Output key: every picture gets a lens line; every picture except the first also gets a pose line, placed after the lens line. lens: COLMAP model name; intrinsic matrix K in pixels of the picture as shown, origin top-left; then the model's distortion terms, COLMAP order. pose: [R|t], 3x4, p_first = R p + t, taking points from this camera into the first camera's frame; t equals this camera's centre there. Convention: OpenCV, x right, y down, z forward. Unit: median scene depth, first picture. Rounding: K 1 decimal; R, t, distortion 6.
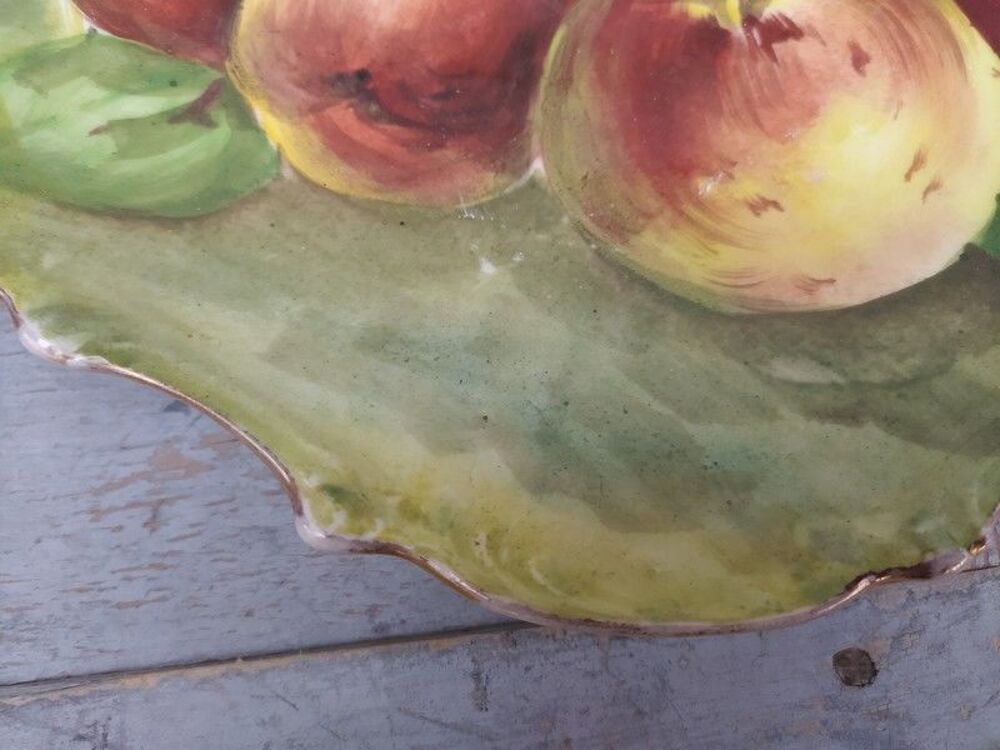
lens RADIAL K [[806.1, 0, 498.5], [0, 806.1, 394.9], [0, 0, 1]] dist [0.005157, -0.050434]
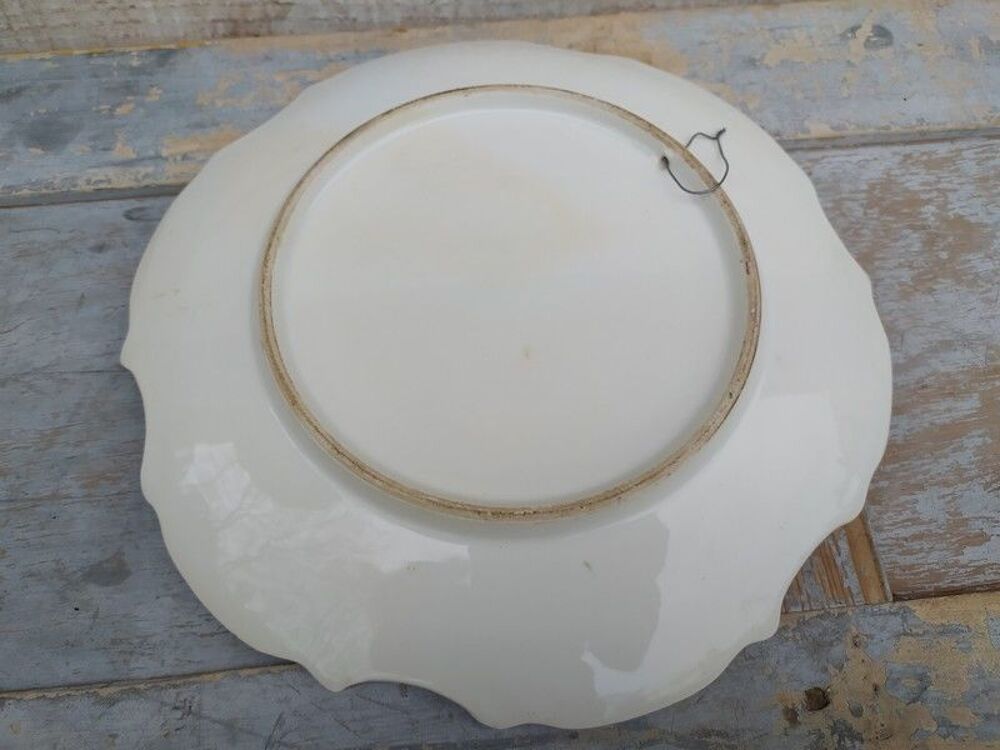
lens RADIAL K [[793.2, 0, 499.3], [0, 793.2, 379.3], [0, 0, 1]] dist [0.053625, -0.062868]
pose [[0.999717, 0.011447, -0.020834, 0.211624], [-0.015382, 0.979721, -0.199774, 0.054676], [0.018125, 0.200038, 0.979620, -0.830378]]
